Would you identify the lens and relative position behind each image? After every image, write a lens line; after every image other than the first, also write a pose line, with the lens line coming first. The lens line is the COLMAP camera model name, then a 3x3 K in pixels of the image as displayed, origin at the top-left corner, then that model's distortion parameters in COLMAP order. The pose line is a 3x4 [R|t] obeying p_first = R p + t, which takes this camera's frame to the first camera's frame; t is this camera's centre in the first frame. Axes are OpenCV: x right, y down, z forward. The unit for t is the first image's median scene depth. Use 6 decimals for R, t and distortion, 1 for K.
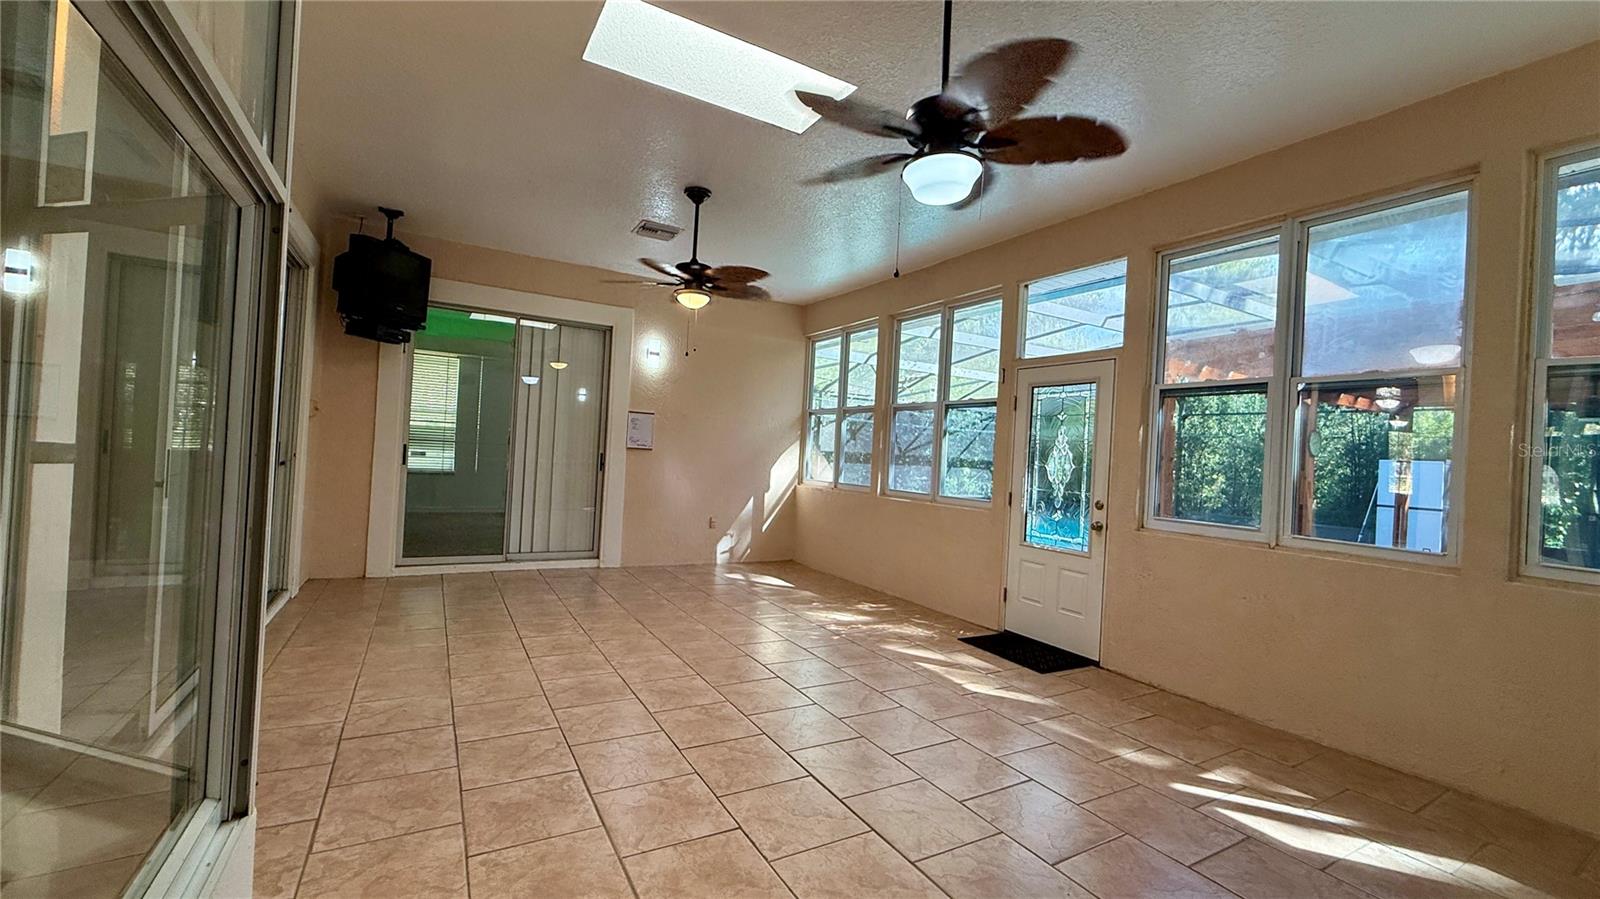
lens RADIAL K [[642.3, 0, 800.0], [0, 642.3, 449.5], [0, 0, 1]] dist [0.000684, -0.000149]
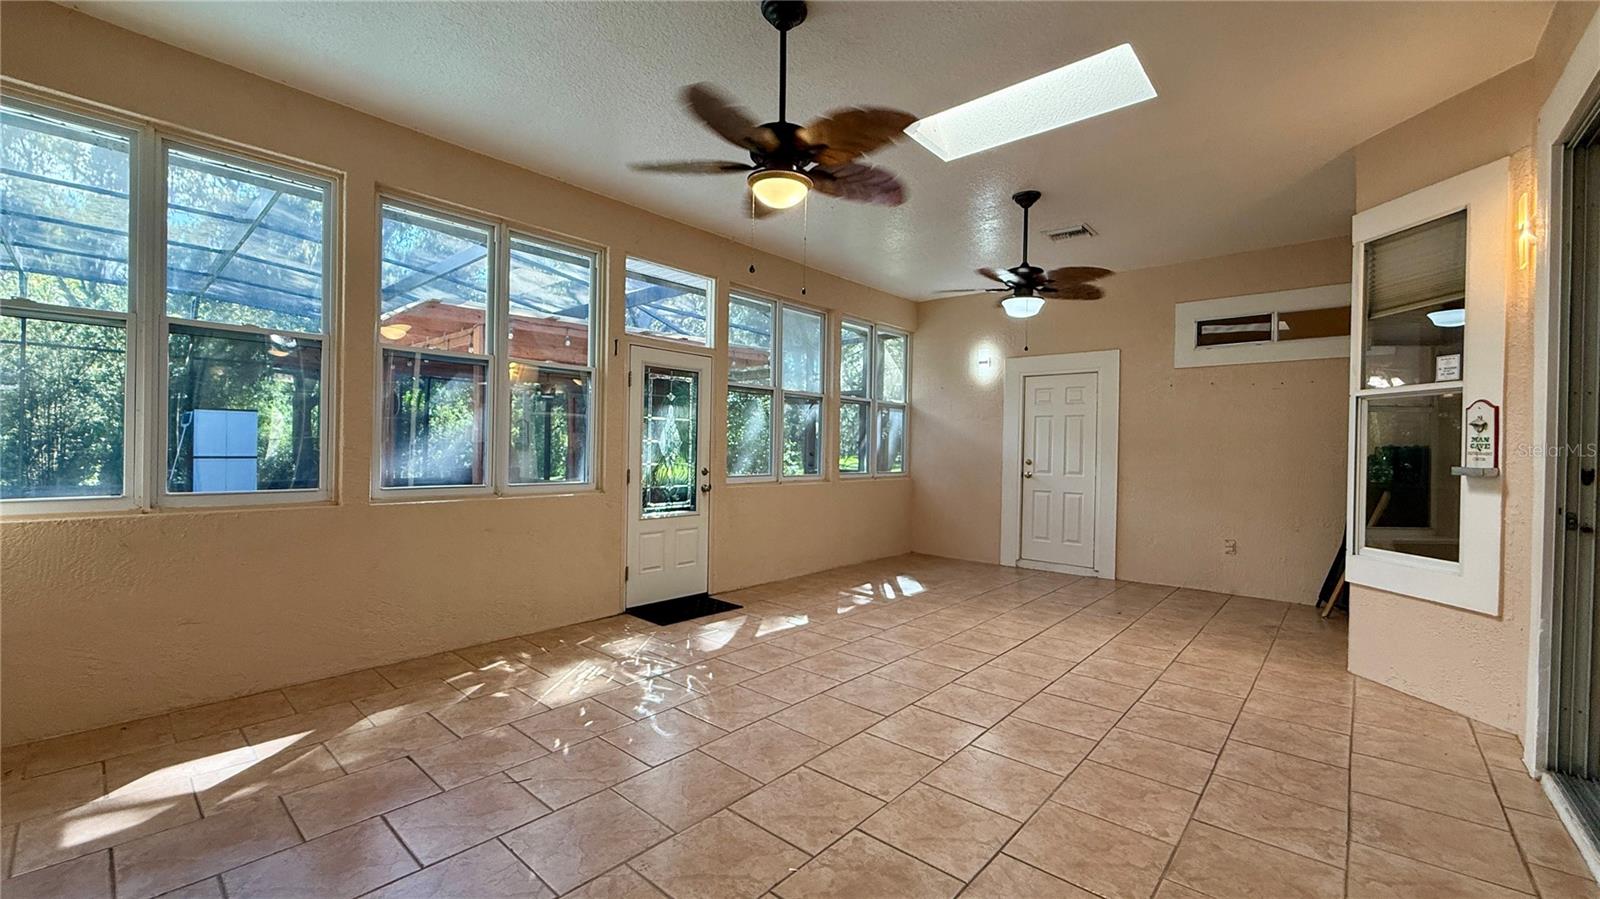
lens RADIAL K [[642.3, 0, 800.0], [0, 642.3, 449.5], [0, 0, 1]] dist [0.000684, -0.000149]
pose [[-0.319773, -0.060802, 0.945541, -0.934205], [-0.039519, 0.997926, 0.050805, -0.032820], [-0.946670, -0.021121, -0.321513, 1.465605]]
